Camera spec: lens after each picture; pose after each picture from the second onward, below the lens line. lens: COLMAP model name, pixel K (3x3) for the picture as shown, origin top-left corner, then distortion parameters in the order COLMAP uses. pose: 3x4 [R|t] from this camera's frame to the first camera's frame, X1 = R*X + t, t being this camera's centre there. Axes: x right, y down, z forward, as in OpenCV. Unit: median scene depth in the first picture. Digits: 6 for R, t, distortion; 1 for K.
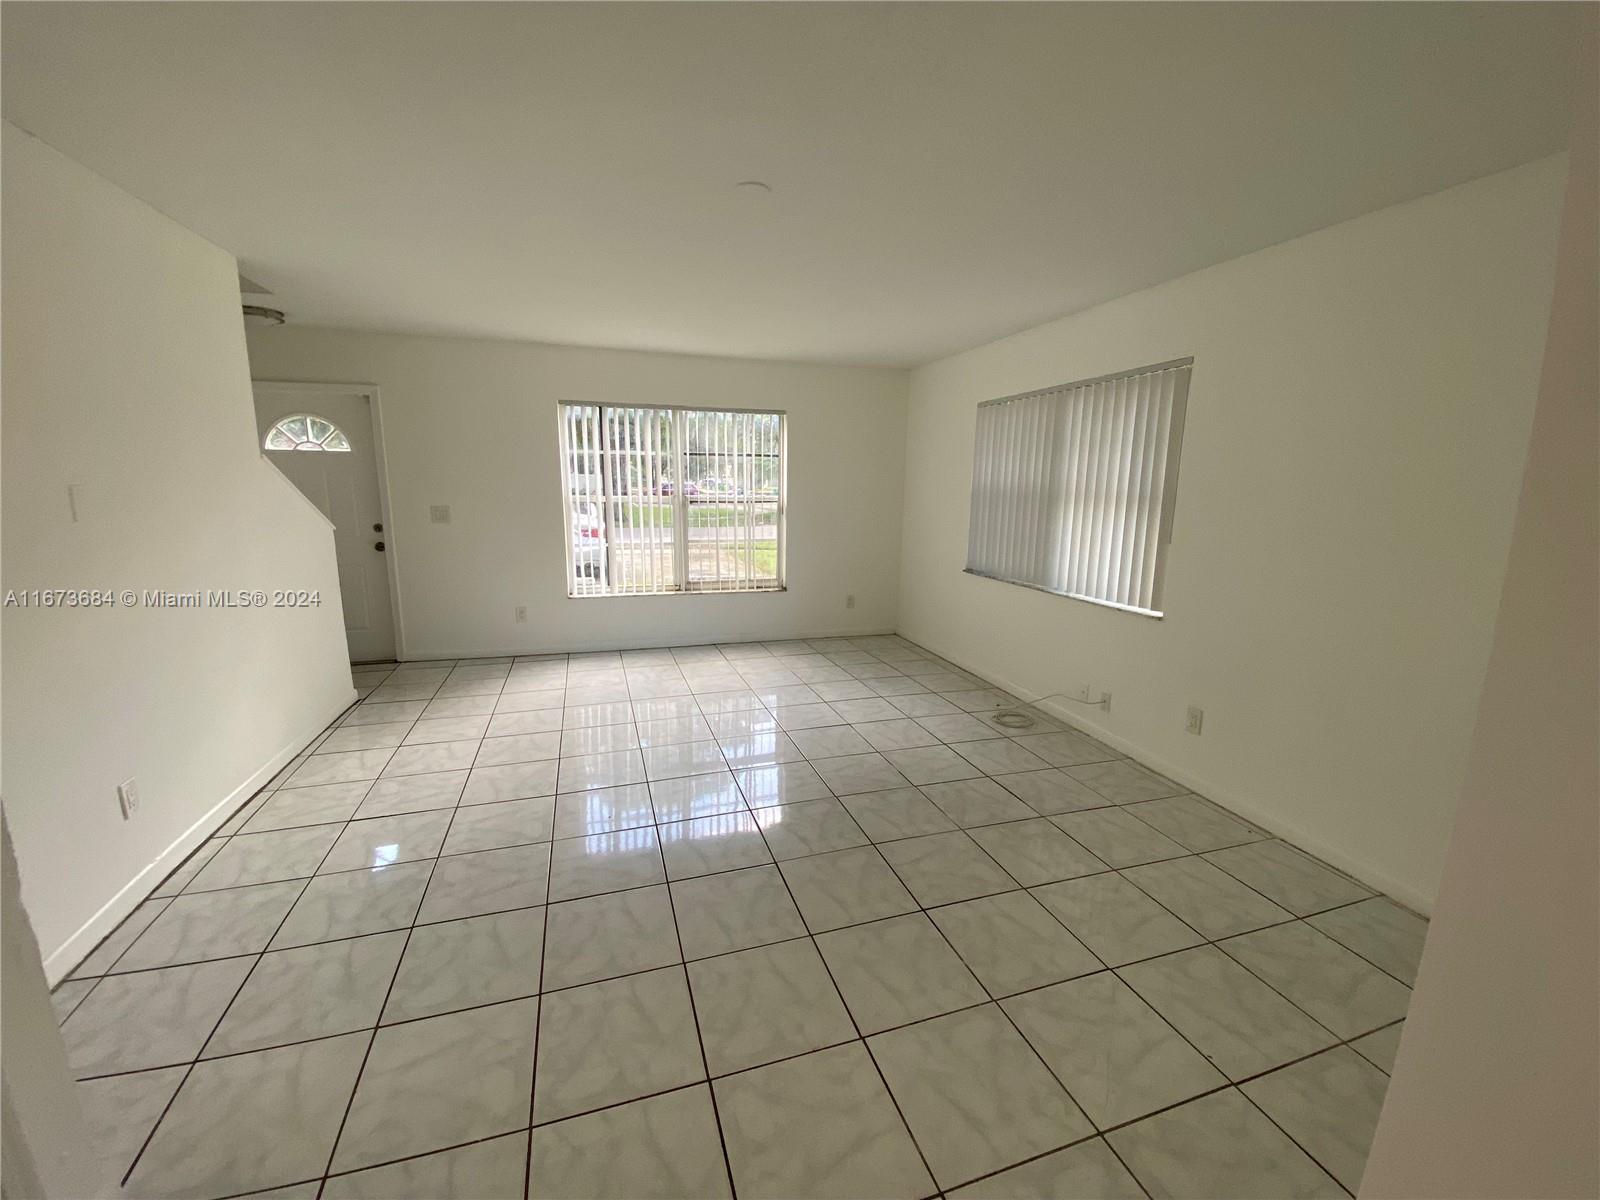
lens RADIAL K [[652.2, 0, 798.6], [0, 652.2, 602.3], [0, 0, 1]] dist [0.001475, -0.001048]
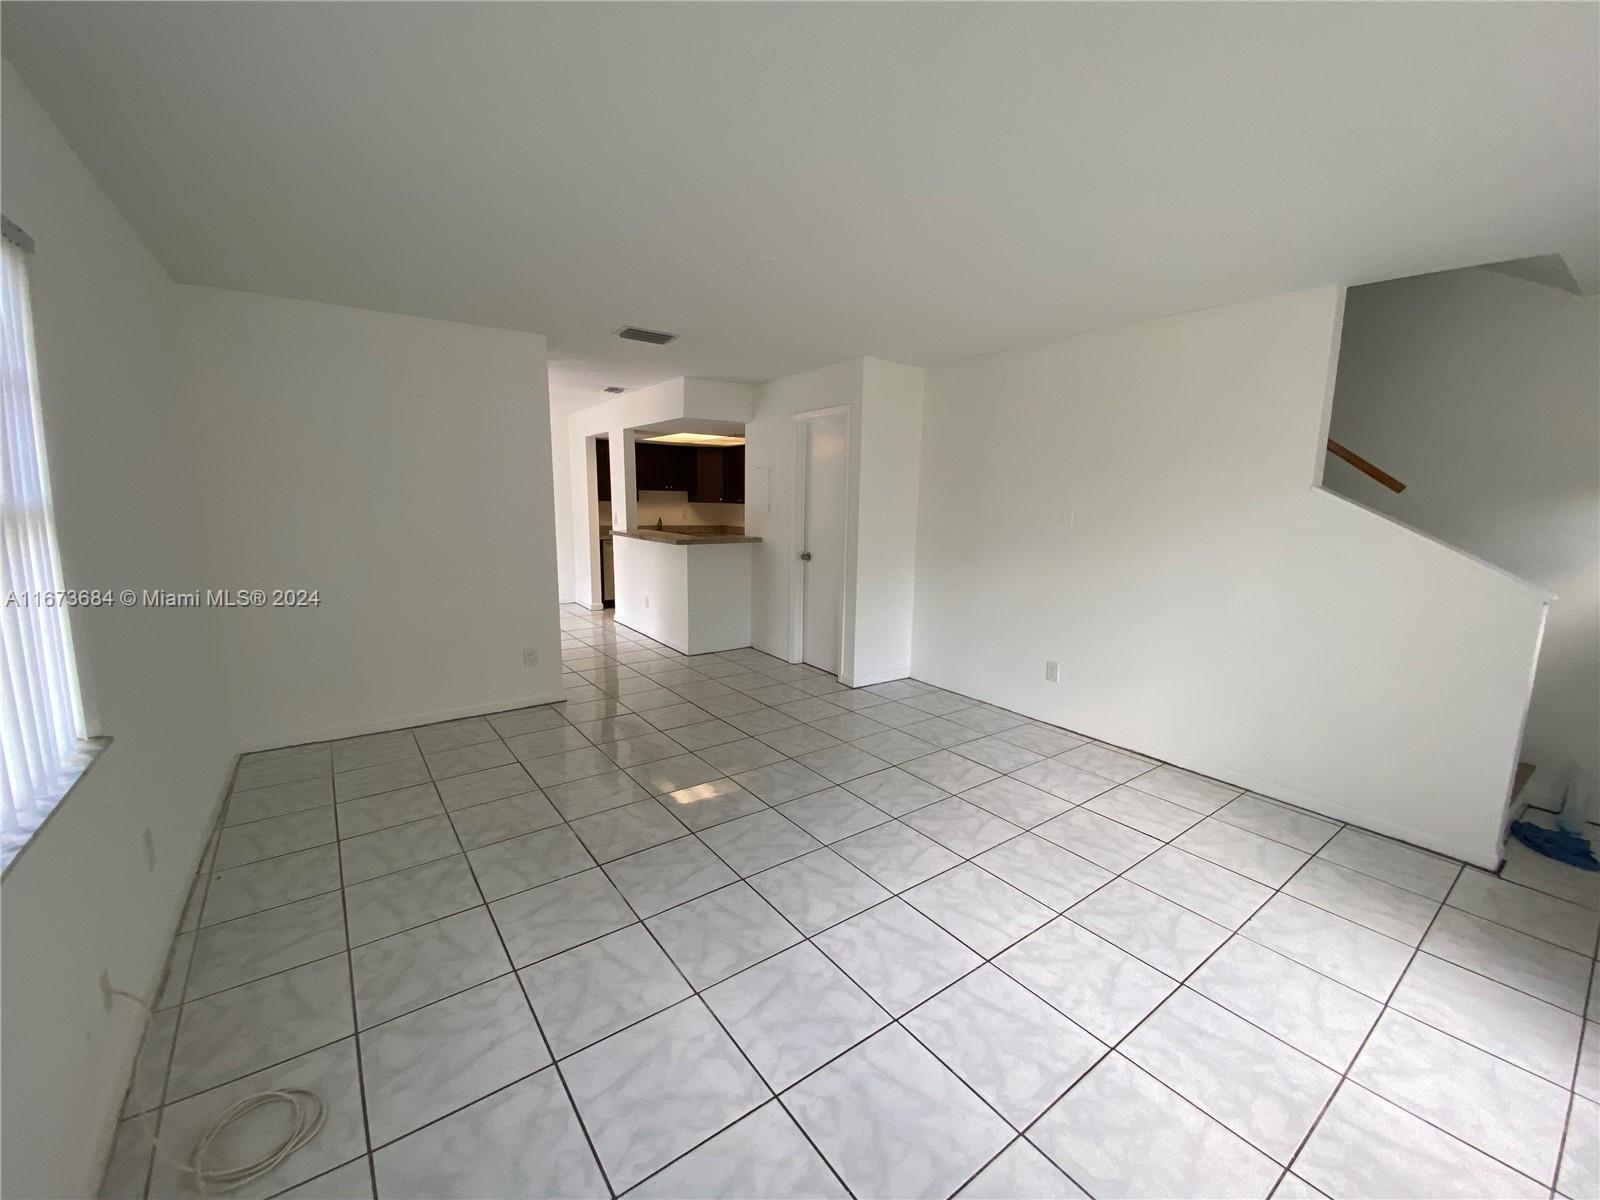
lens RADIAL K [[652.2, 0, 801.4], [0, 652.2, 594.1], [0, 0, 1]] dist [0.001475, -0.001048]
pose [[-0.948177, 0.020365, -0.317088, 0.174370], [-0.086183, 0.944051, 0.318340, -0.295747], [0.305830, 0.329171, -0.893373, 1.553118]]
